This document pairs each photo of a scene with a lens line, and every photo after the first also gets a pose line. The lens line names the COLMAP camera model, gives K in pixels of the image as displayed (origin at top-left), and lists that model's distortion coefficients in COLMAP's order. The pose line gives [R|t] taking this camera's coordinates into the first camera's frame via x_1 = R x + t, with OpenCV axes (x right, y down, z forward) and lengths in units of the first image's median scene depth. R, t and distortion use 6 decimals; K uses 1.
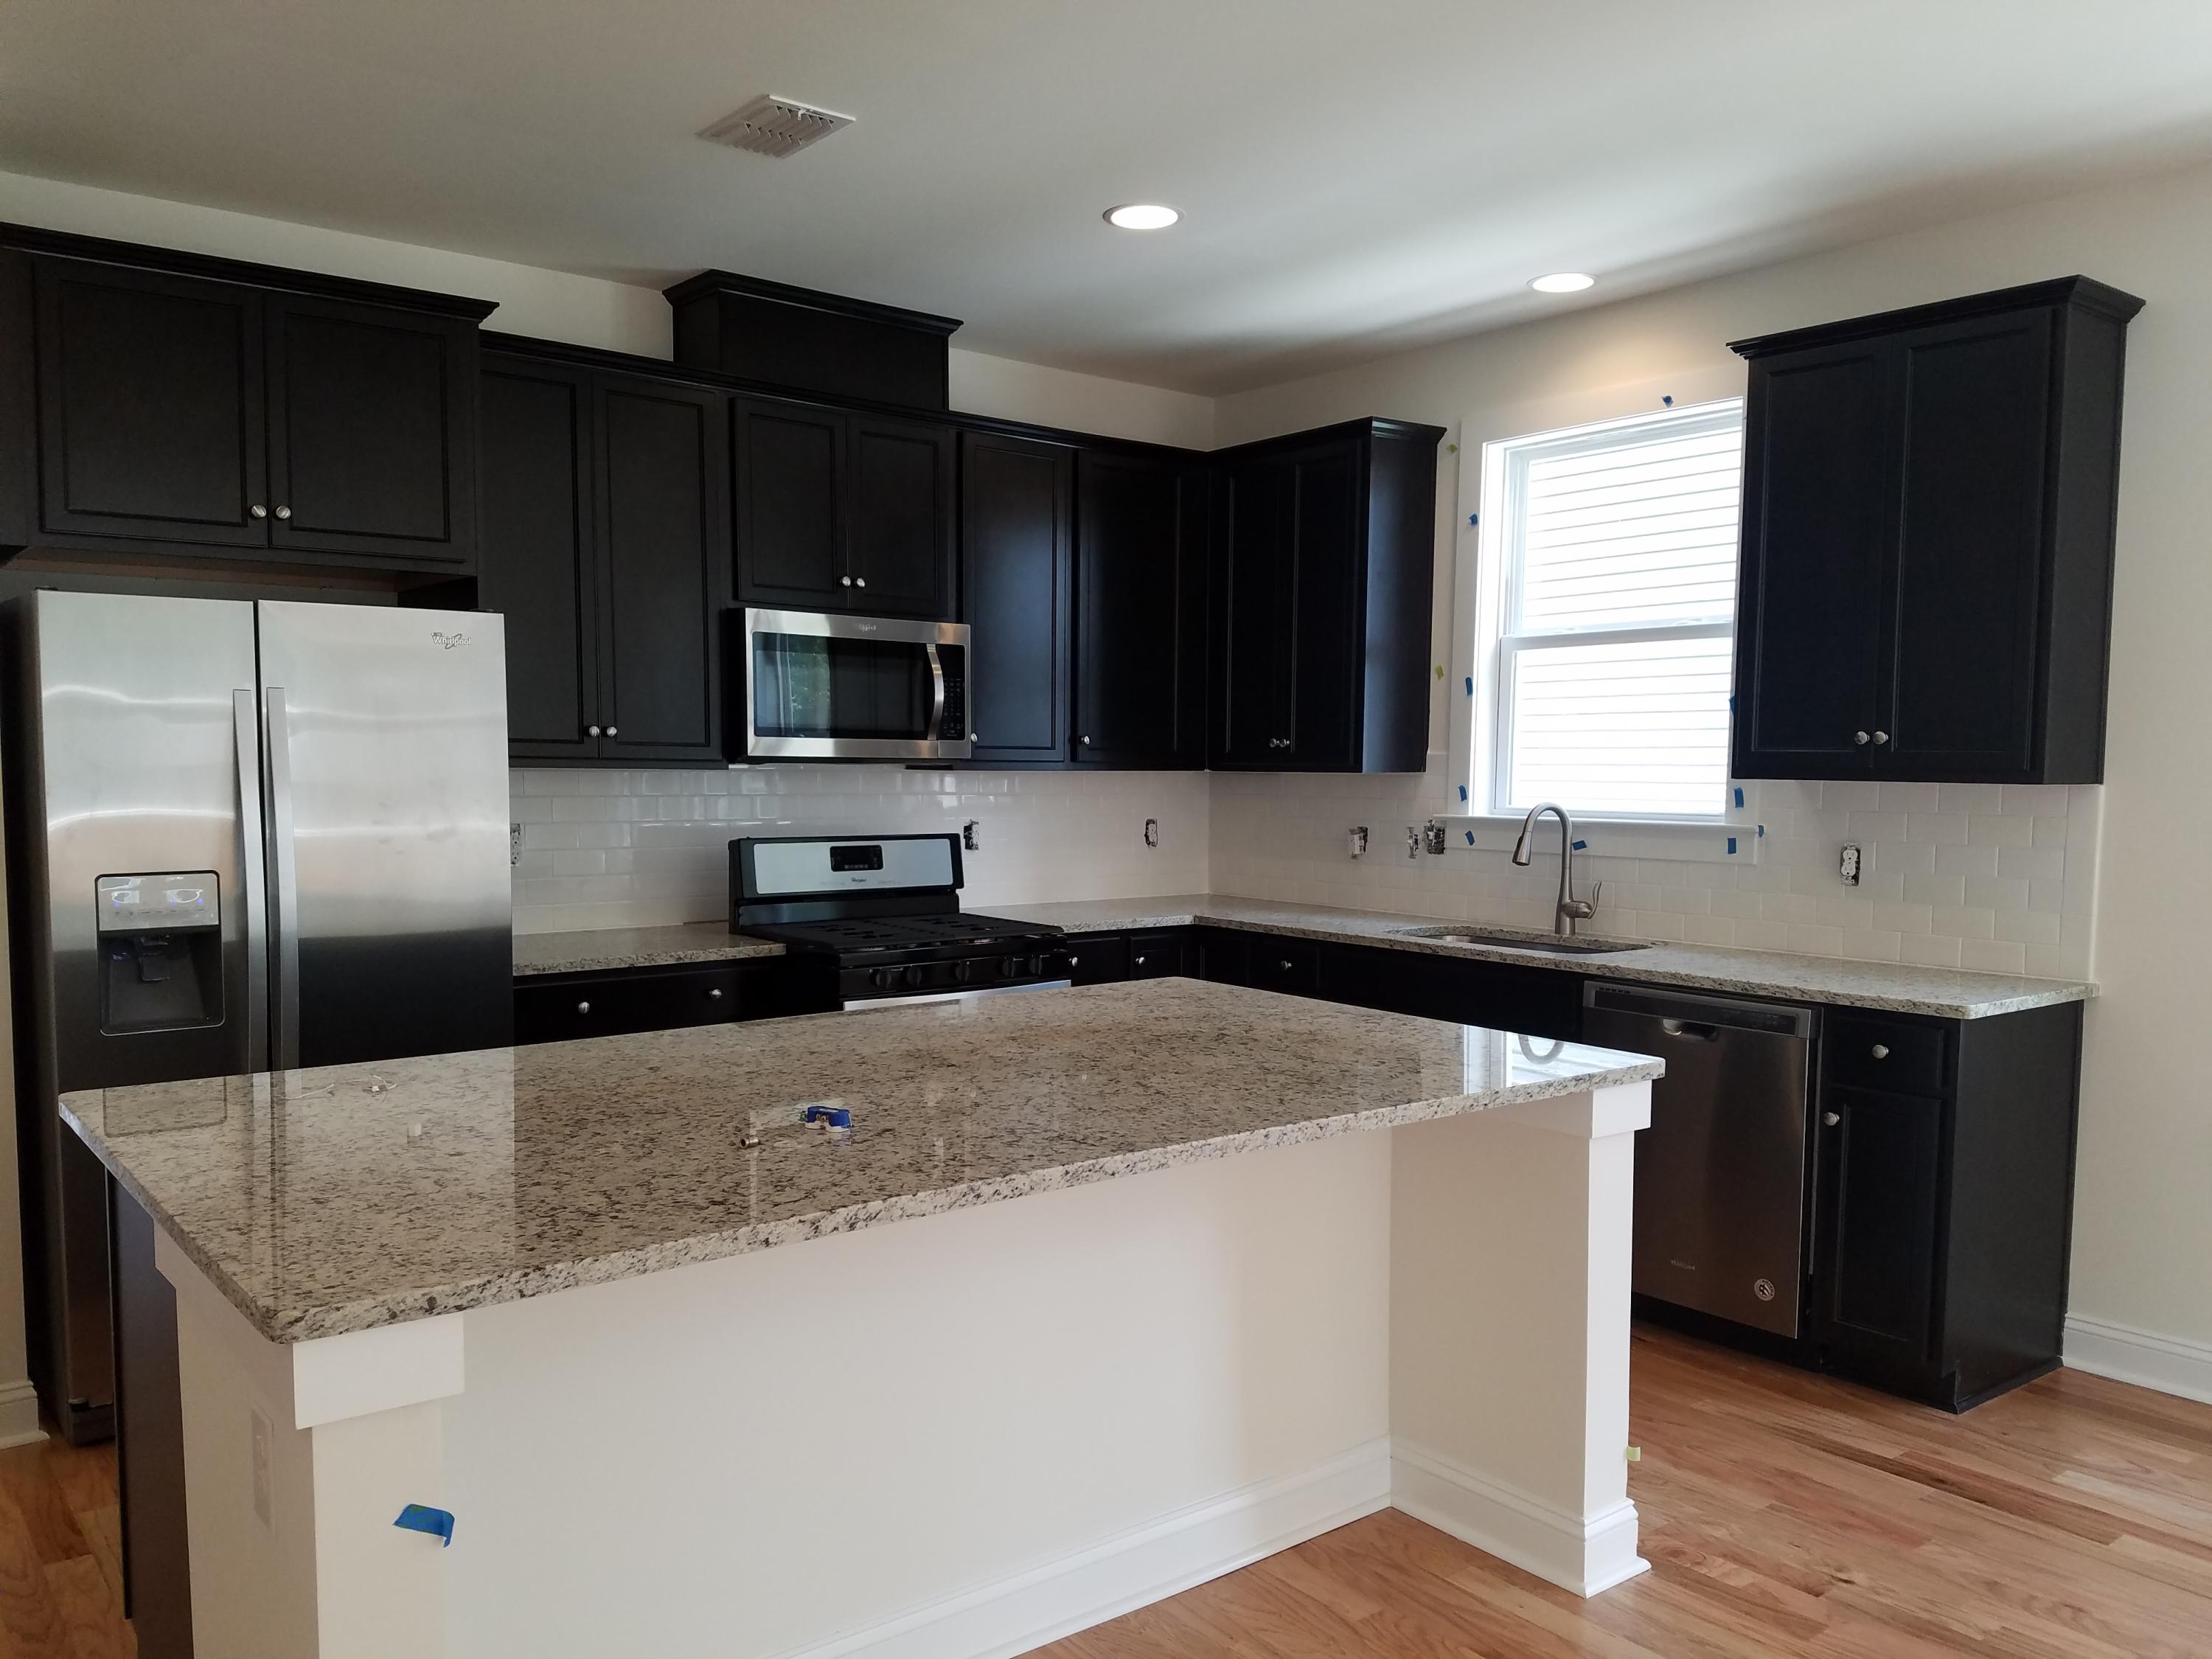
lens RADIAL K [[1665.6, 0, 1089.4], [0, 1665.6, 905.3], [0, 0, 1]] dist [0.152572, -0.259872]
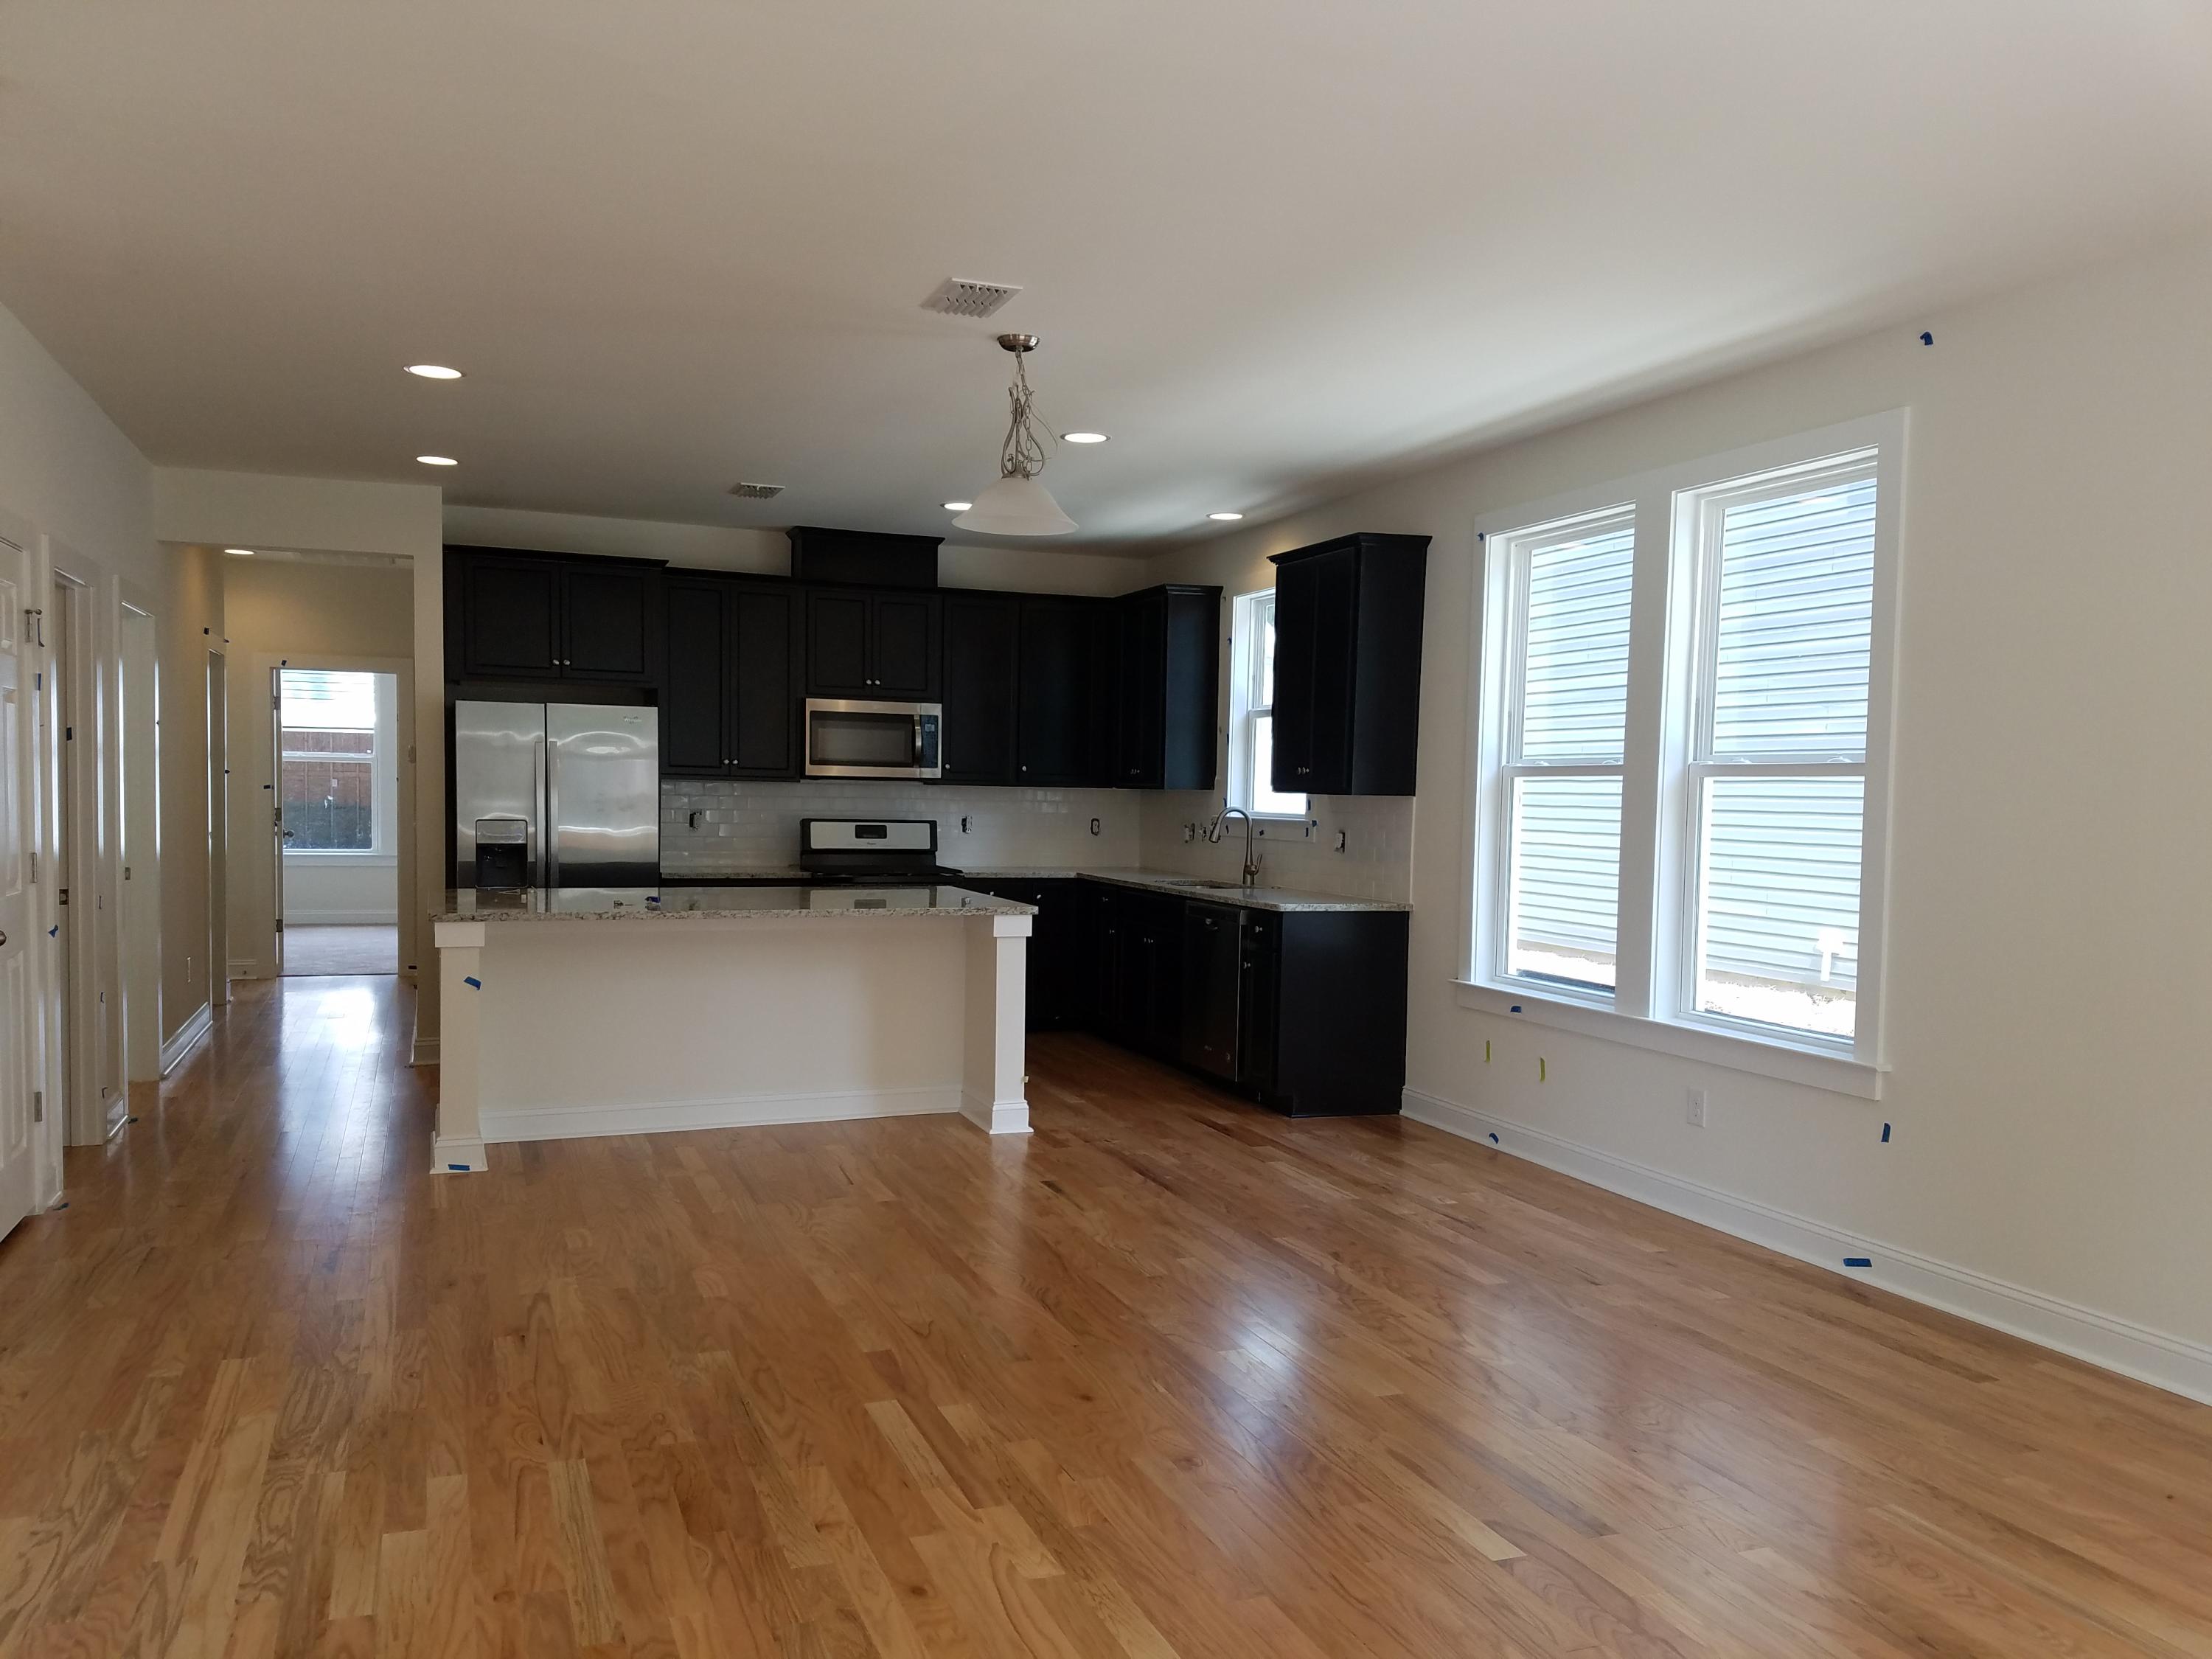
lens RADIAL K [[1665.6, 0, 1089.4], [0, 1665.6, 905.3], [0, 0, 1]] dist [0.152572, -0.259872]
pose [[0.951407, 0.031851, -0.306285, 0.688394], [-0.039010, 0.999089, -0.017279, 0.078747], [0.305455, 0.028388, 0.951783, -0.706819]]
